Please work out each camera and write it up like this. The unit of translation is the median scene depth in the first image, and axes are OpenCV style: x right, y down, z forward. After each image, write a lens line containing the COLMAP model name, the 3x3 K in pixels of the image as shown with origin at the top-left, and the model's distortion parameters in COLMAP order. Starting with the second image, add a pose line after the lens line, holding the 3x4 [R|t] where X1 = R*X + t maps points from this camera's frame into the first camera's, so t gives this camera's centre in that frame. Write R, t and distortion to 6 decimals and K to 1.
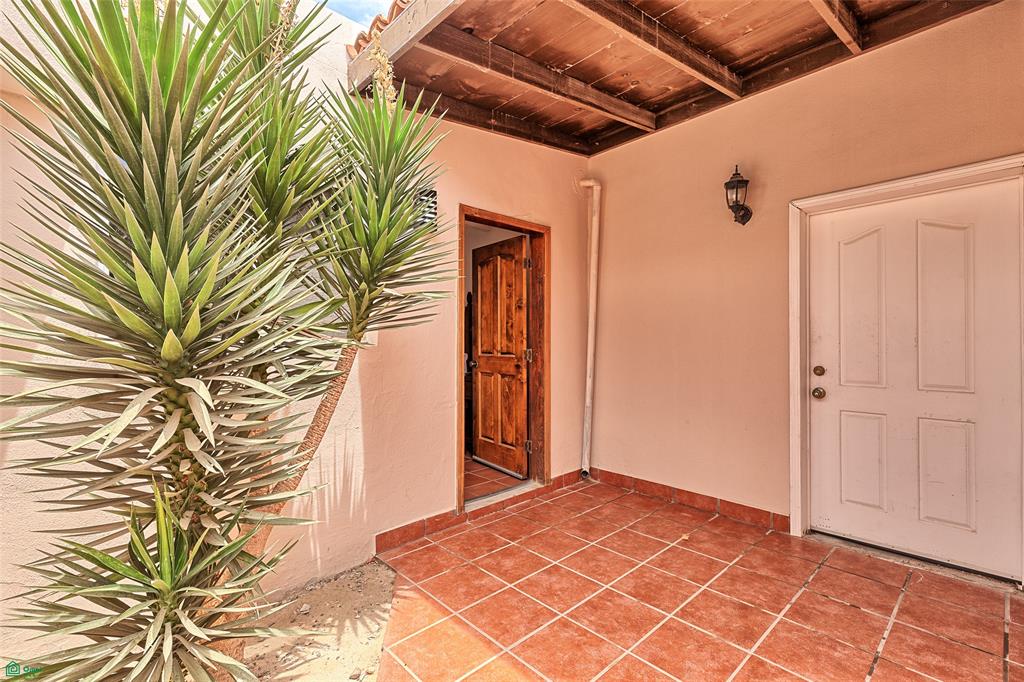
lens RADIAL K [[462.0, 0, 512.0], [0, 462.0, 341.0], [0, 0, 1]] dist [-0.000712, -0.000135]
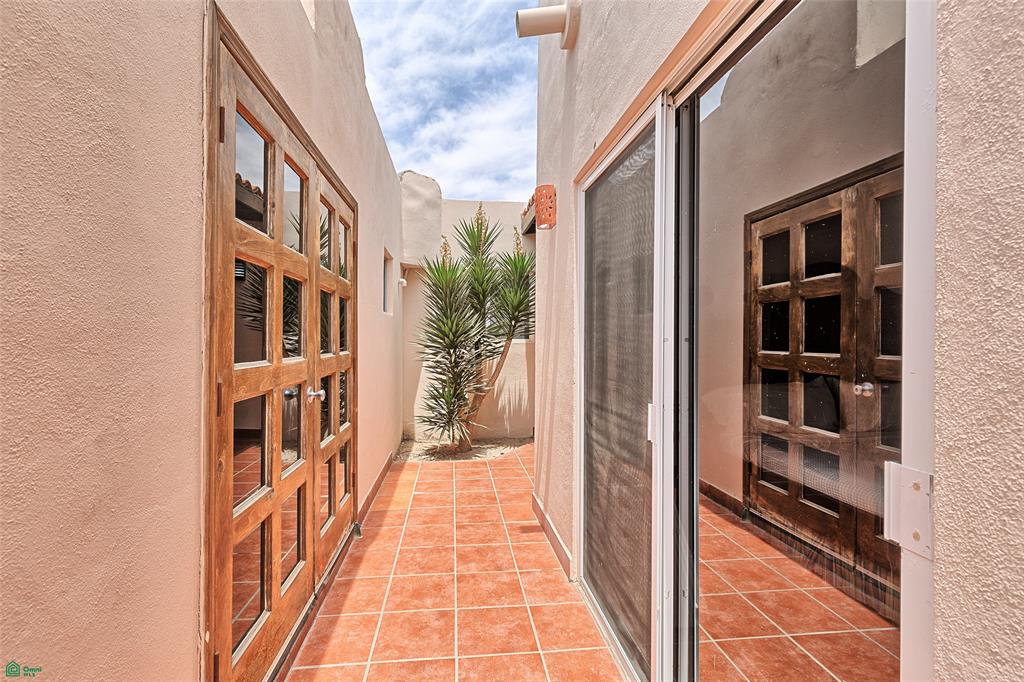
lens RADIAL K [[462.0, 0, 512.0], [0, 462.0, 341.0], [0, 0, 1]] dist [-0.000712, -0.000135]
pose [[0.800195, 0.010806, -0.599643, 2.047806], [-0.008296, 0.999941, 0.006949, -0.021348], [0.599683, -0.000586, 0.800237, -1.818468]]
